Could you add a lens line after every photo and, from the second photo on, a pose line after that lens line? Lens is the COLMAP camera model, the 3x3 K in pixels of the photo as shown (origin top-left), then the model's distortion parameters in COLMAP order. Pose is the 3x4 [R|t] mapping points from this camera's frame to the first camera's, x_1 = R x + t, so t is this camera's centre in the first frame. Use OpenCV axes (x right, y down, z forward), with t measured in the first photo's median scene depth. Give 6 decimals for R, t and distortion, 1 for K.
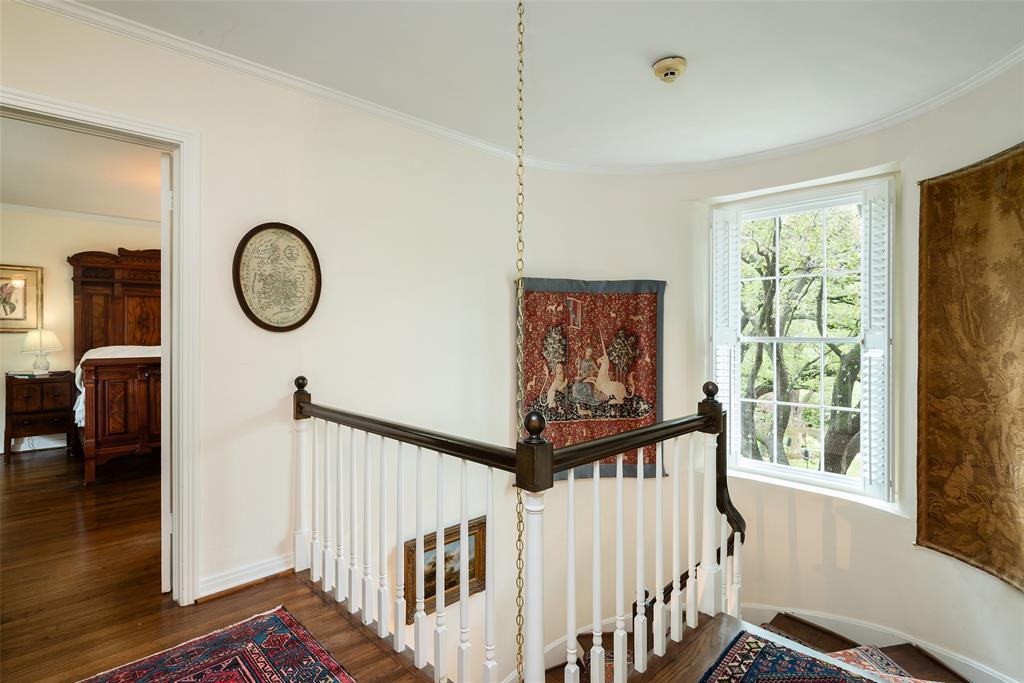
lens RADIAL K [[496.8, 0, 512.2], [0, 496.8, 339.0], [0, 0, 1]] dist [-0.000053, 0.000069]
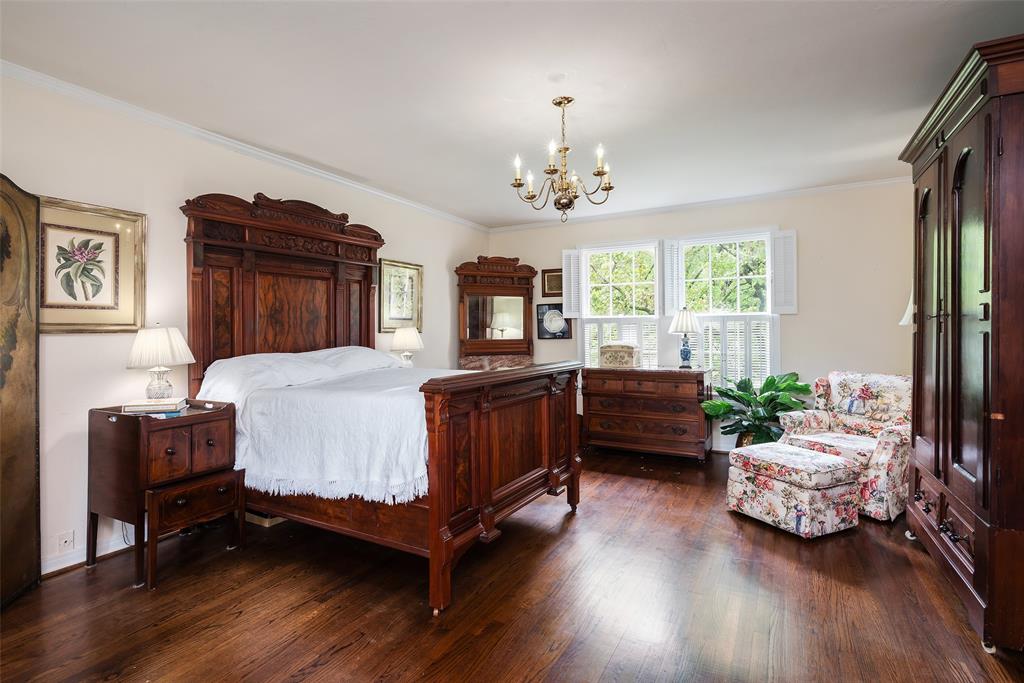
lens RADIAL K [[496.8, 0, 513.1], [0, 496.8, 337.5], [0, 0, 1]] dist [-0.000053, 0.000069]
pose [[0.950156, -0.002812, 0.311763, -0.710718], [0.001437, 0.999988, 0.004642, -0.009021], [-0.311772, -0.003963, 0.950149, 0.336485]]
